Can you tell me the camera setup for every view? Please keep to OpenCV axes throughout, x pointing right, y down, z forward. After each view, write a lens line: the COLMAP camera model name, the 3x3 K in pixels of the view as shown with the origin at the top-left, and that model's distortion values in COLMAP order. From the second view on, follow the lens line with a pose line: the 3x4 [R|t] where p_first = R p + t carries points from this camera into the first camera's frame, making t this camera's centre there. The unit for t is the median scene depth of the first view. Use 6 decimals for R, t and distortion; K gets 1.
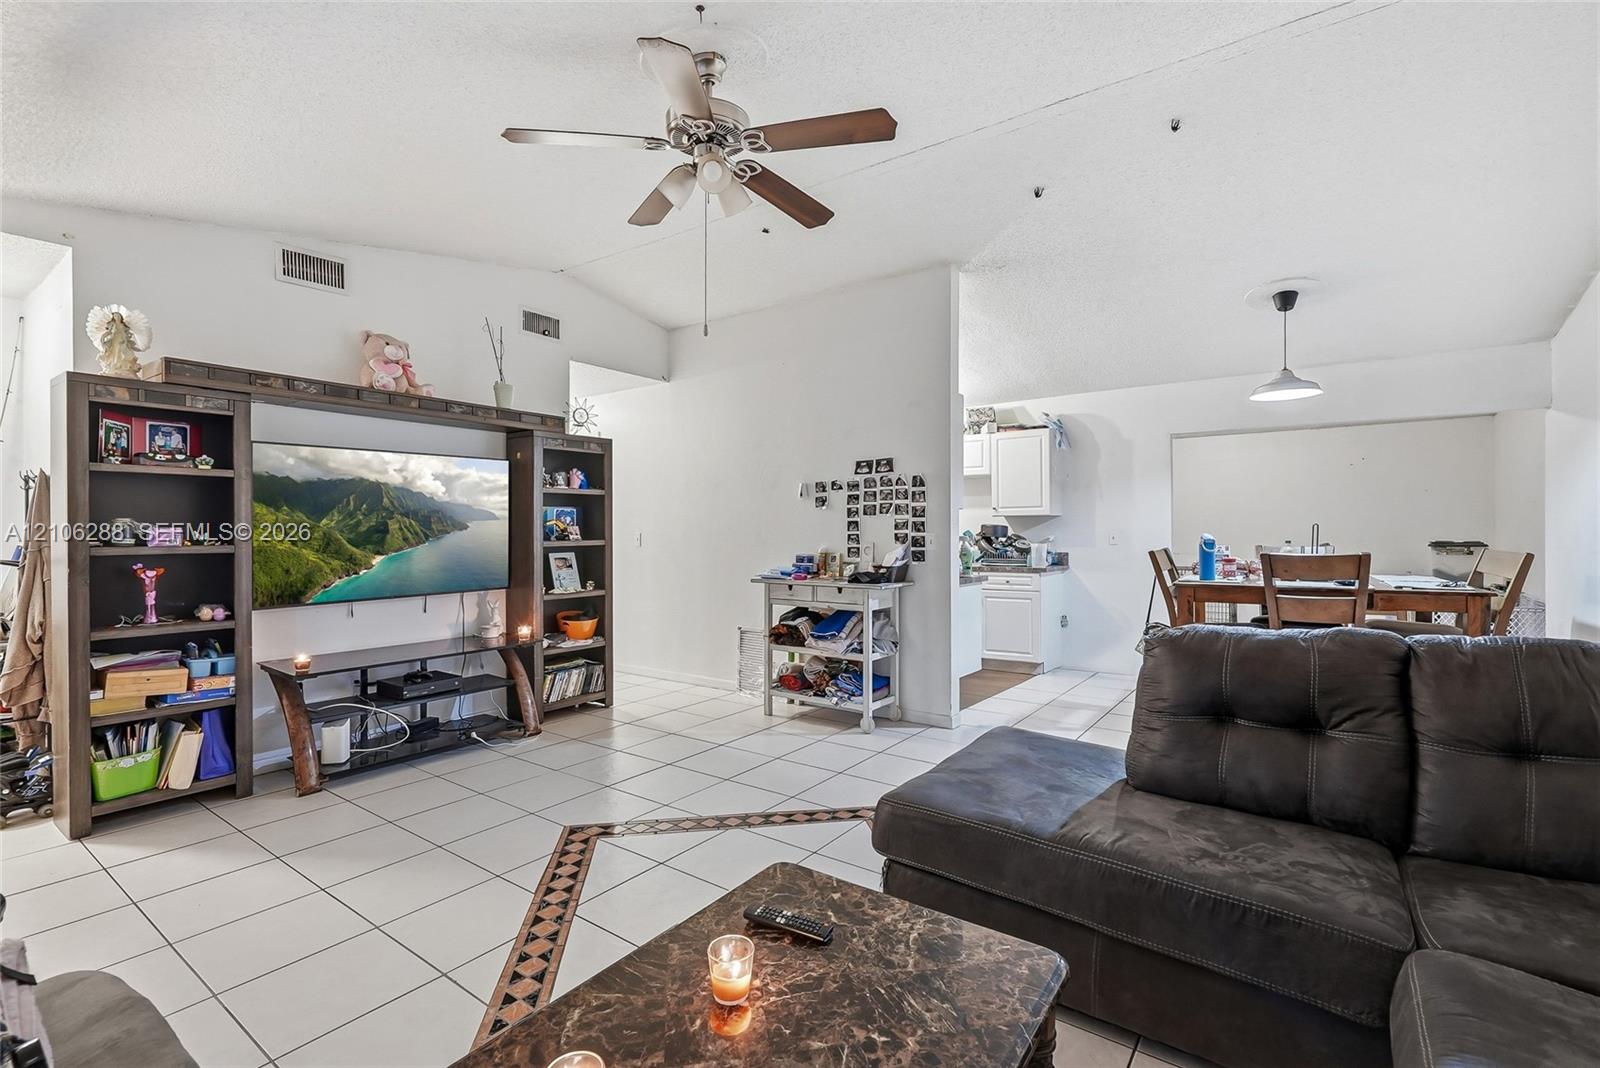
lens RADIAL K [[726.7, 0, 791.5], [0, 726.7, 535.0], [0, 0, 1]] dist [-0.000418, -0.000467]
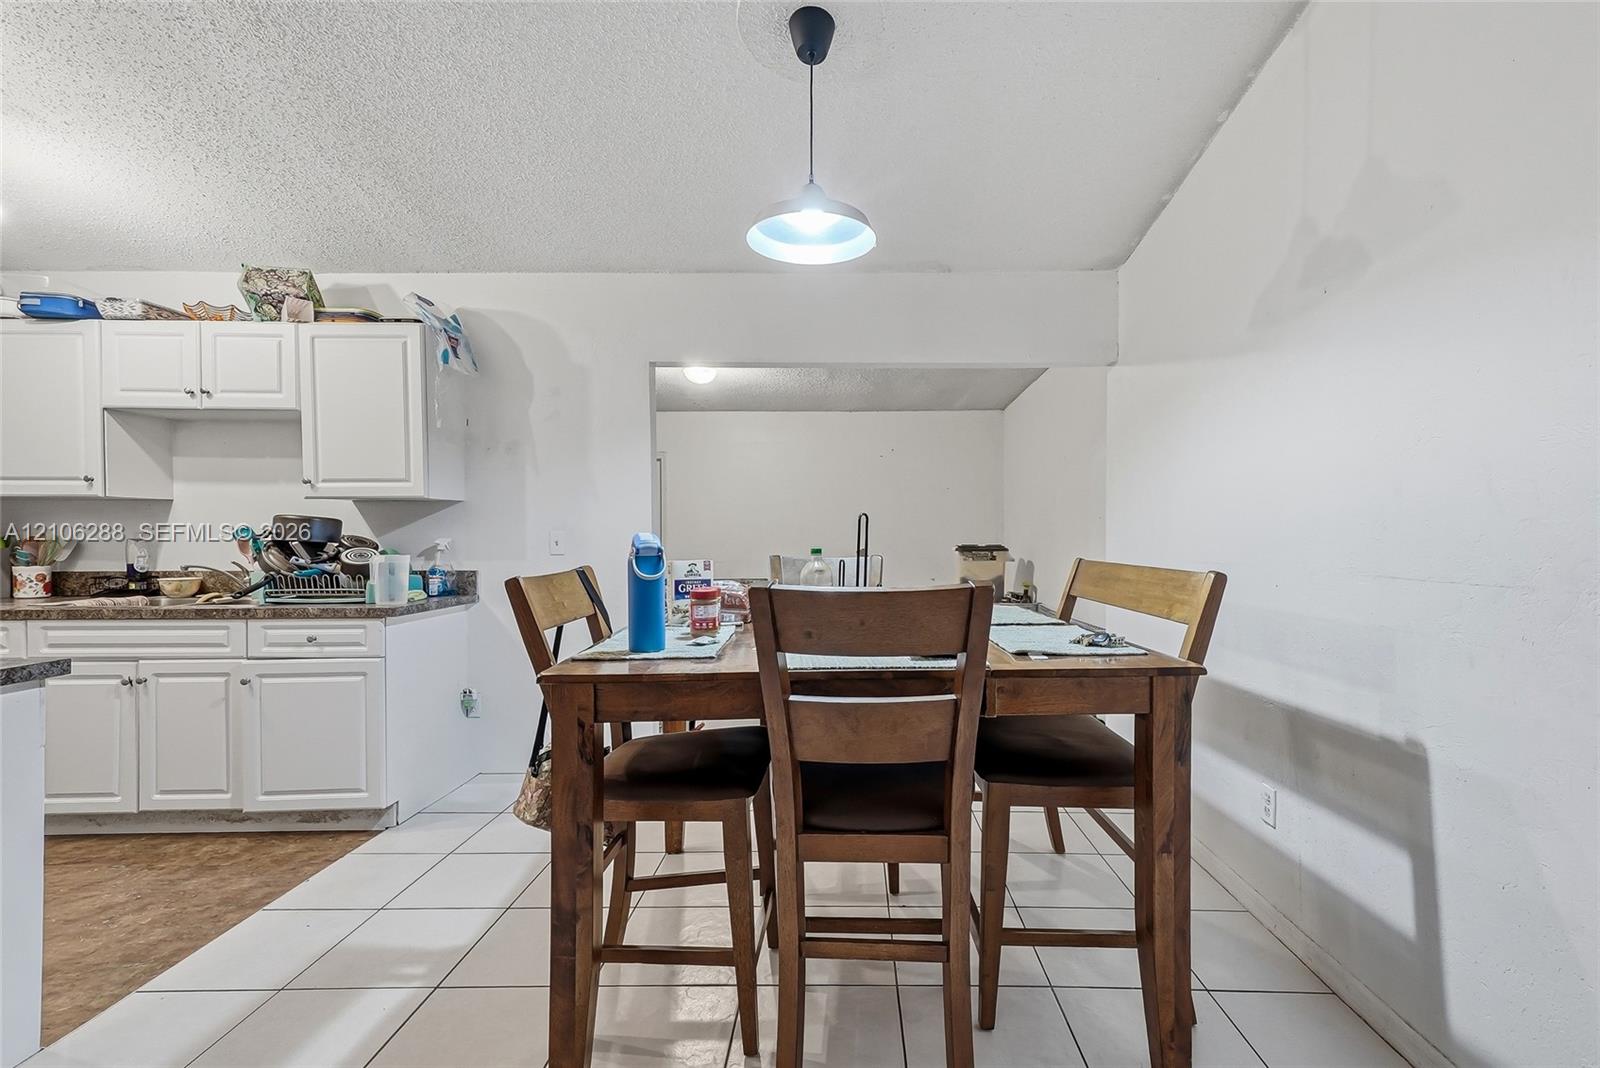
lens RADIAL K [[723.9, 0, 800.8], [0, 723.9, 542.7], [0, 0, 1]] dist [0.002334, 0.000337]
pose [[0.842884, -0.003712, 0.538083, 0.291983], [0.000603, 0.999982, 0.005955, 0.000779], [-0.538095, -0.004695, 0.842871, 0.421369]]
